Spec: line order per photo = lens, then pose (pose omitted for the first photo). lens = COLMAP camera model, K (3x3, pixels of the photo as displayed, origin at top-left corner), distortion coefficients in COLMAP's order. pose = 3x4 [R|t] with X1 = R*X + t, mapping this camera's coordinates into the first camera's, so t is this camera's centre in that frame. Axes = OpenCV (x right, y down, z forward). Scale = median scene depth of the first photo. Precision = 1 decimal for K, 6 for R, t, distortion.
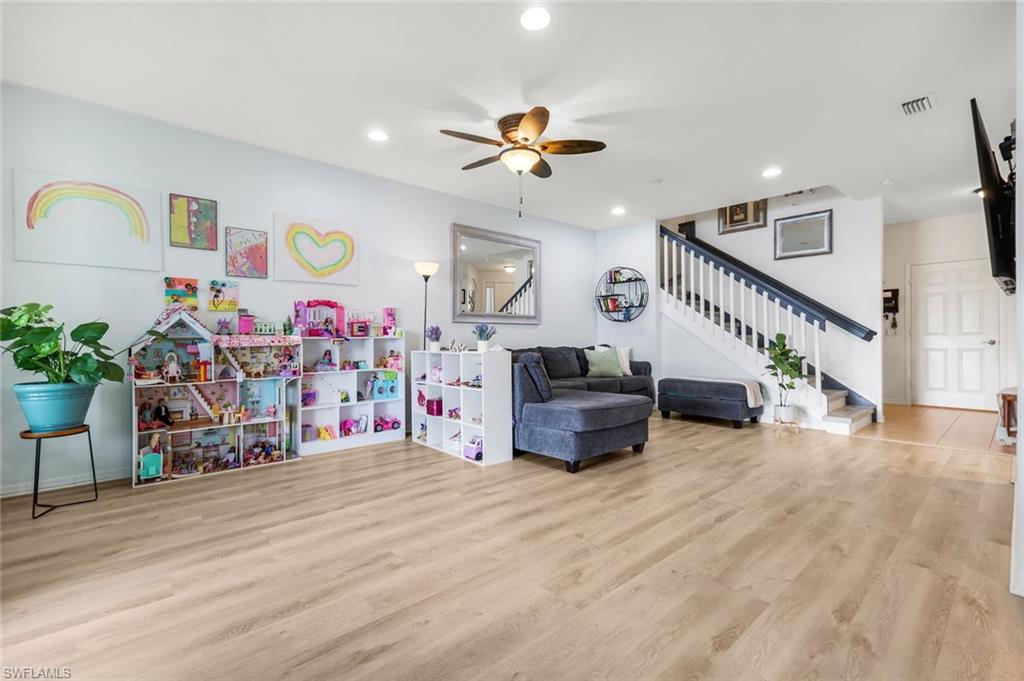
lens RADIAL K [[448.7, 0, 512.8], [0, 448.7, 332.6], [0, 0, 1]] dist [0.003128, 0.000577]
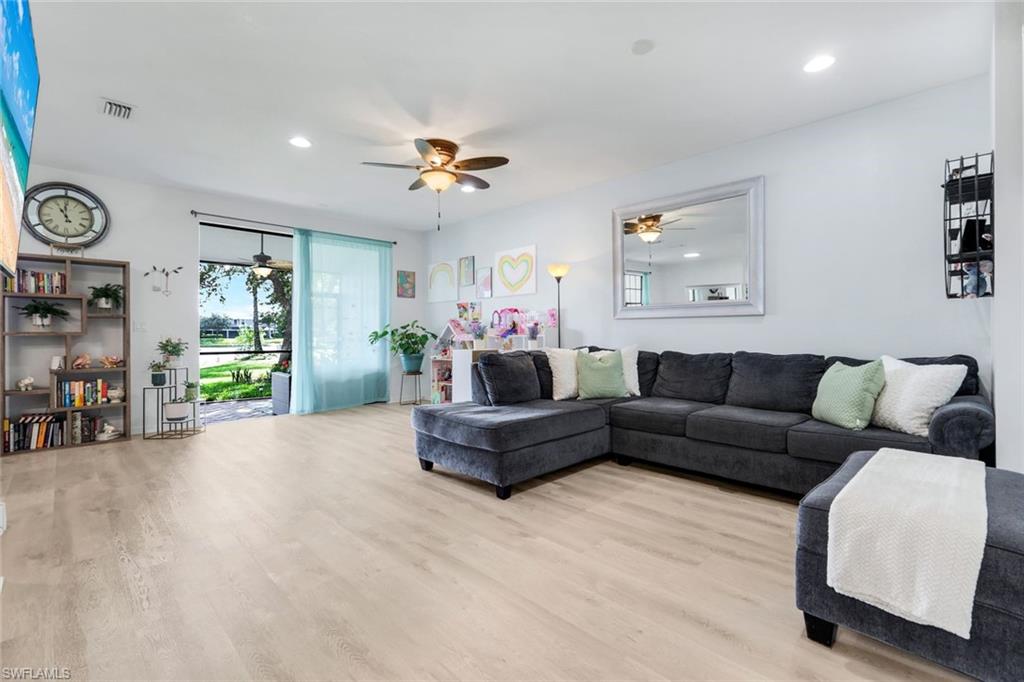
lens RADIAL K [[458.6, 0, 510.5], [0, 458.6, 333.0], [0, 0, 1]] dist [0.001705, -0.000368]
pose [[0.050579, 0.005555, -0.998705, 1.320869], [0.009852, 0.999933, 0.006061, -0.006976], [0.998671, -0.010146, 0.050521, 1.264507]]
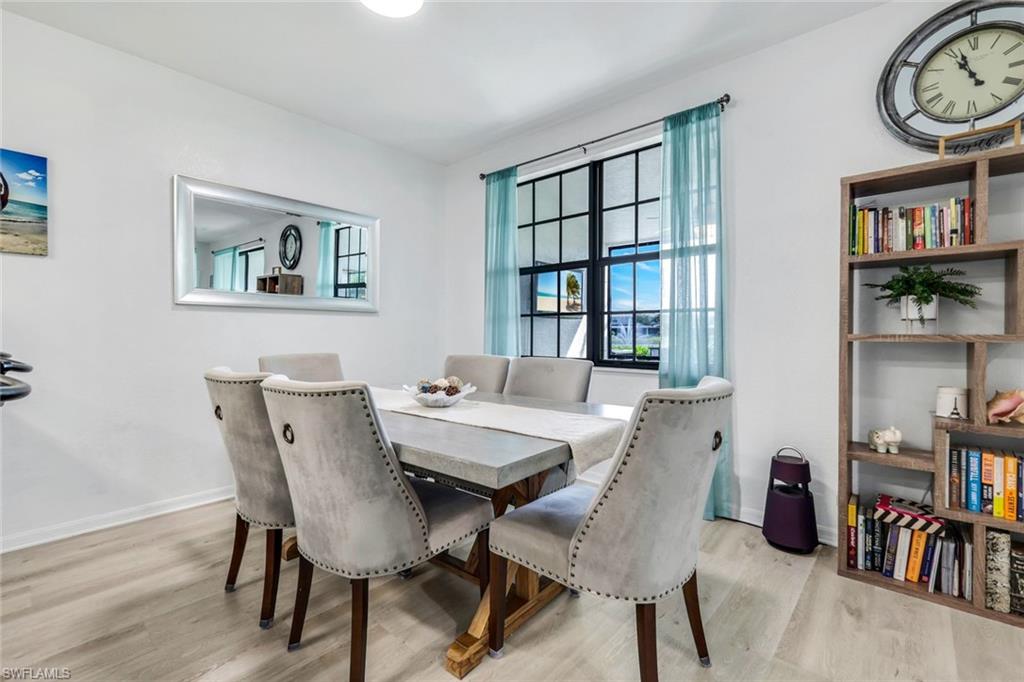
lens RADIAL K [[451.8, 0, 511.4], [0, 451.8, 337.3], [0, 0, 1]] dist [0.001437, 0.000378]
pose [[-0.993057, 0.006542, -0.117453, 0.521695], [0.006062, 0.999972, 0.004441, -0.017236], [0.117478, 0.003698, -0.993069, 0.499042]]
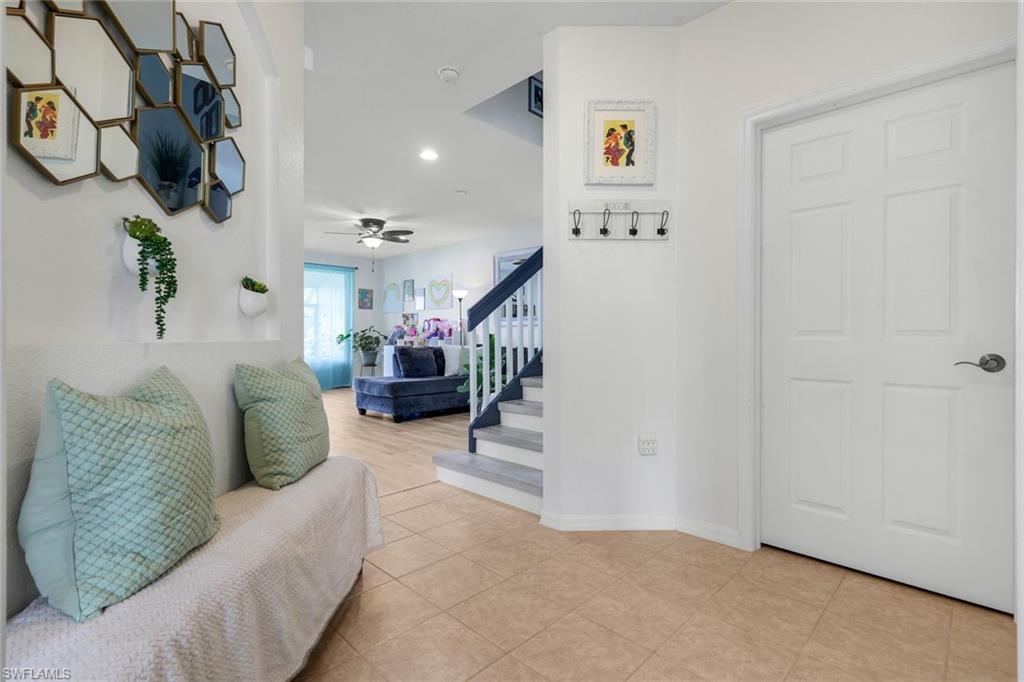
lens RADIAL K [[476.6, 0, 515.8], [0, 476.6, 337.8], [0, 0, 1]] dist [0.000060, 0.000075]
pose [[0.078545, 0.005889, -0.996893, 2.254491], [0.006592, 0.999958, 0.006426, 0.002297], [0.996889, -0.007077, 0.078503, 1.610172]]
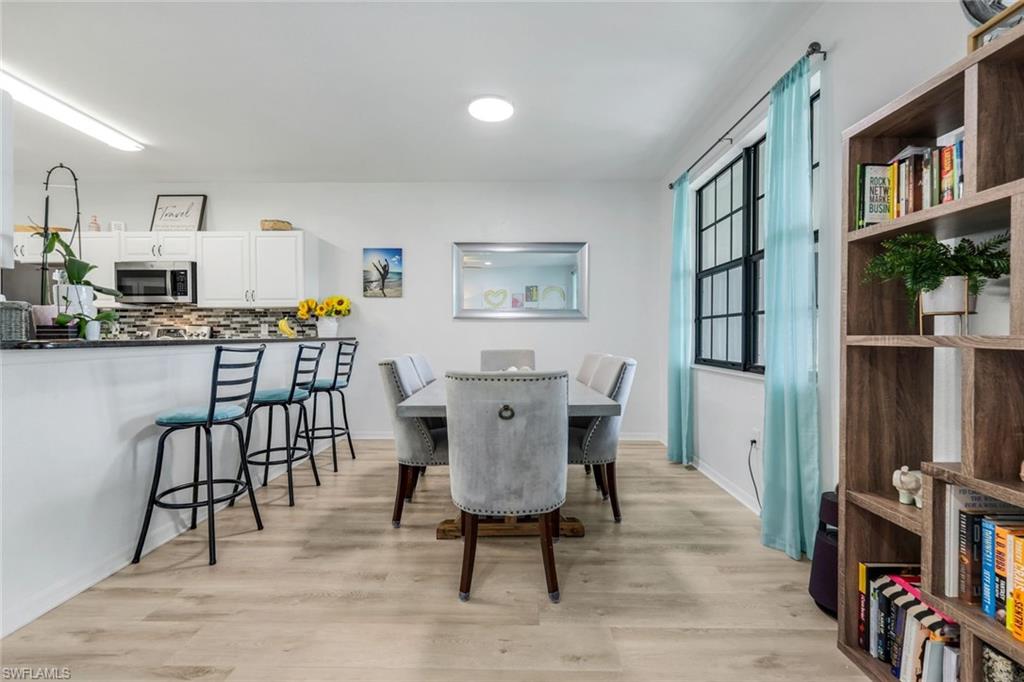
lens RADIAL K [[451.8, 0, 511.4], [0, 451.8, 337.3], [0, 0, 1]] dist [0.001437, 0.000378]
pose [[-0.736880, 0.002984, 0.676017, -0.097429], [-0.000901, 0.999985, -0.005396, -0.010885], [-0.676023, -0.004586, -0.736866, 0.526286]]
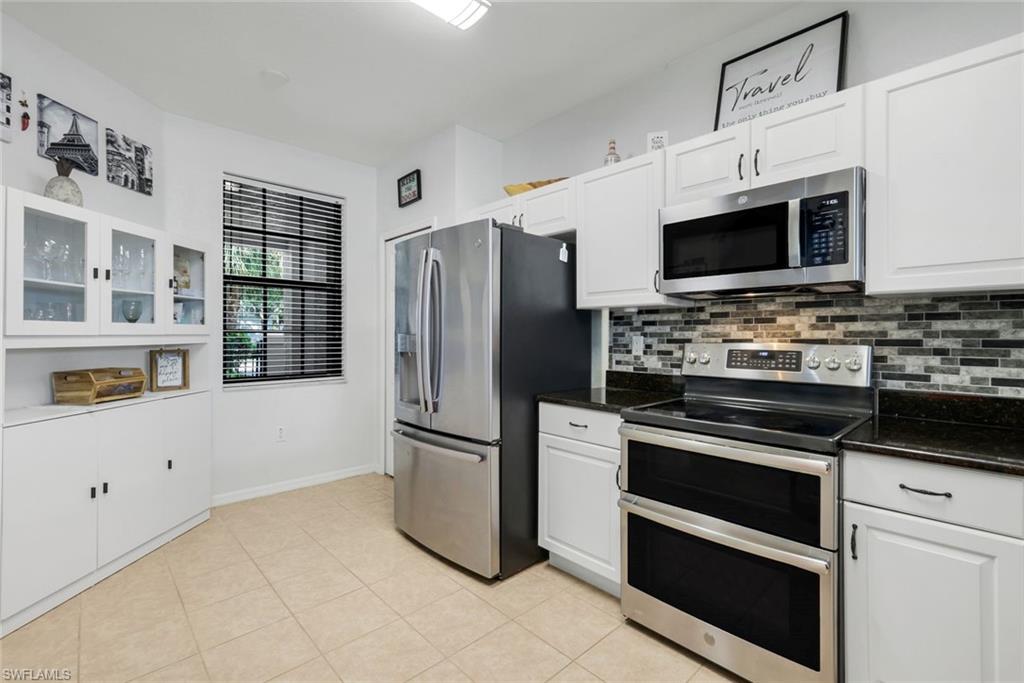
lens RADIAL K [[451.8, 0, 511.4], [0, 451.8, 337.8], [0, 0, 1]] dist [0.001437, 0.000378]
pose [[-0.027865, -0.002134, 0.999609, 1.102411], [-0.009718, 0.999951, 0.001864, -0.060370], [-0.999564, -0.009662, -0.027884, 0.561373]]
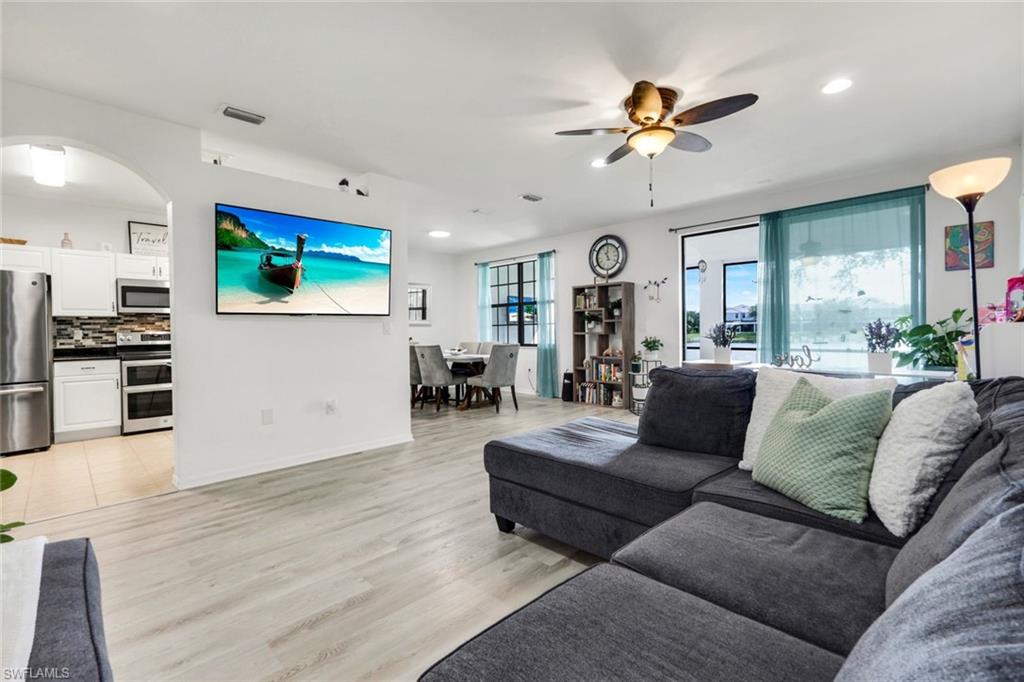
lens RADIAL K [[454.7, 0, 514.3], [0, 454.7, 336.1], [0, 0, 1]] dist [-0.003422, 0.000347]
pose [[-0.997764, 0.021464, -0.063298, 0.400686], [0.021246, 0.999766, 0.004126, -0.013401], [0.063372, 0.002772, -0.997986, 2.116831]]
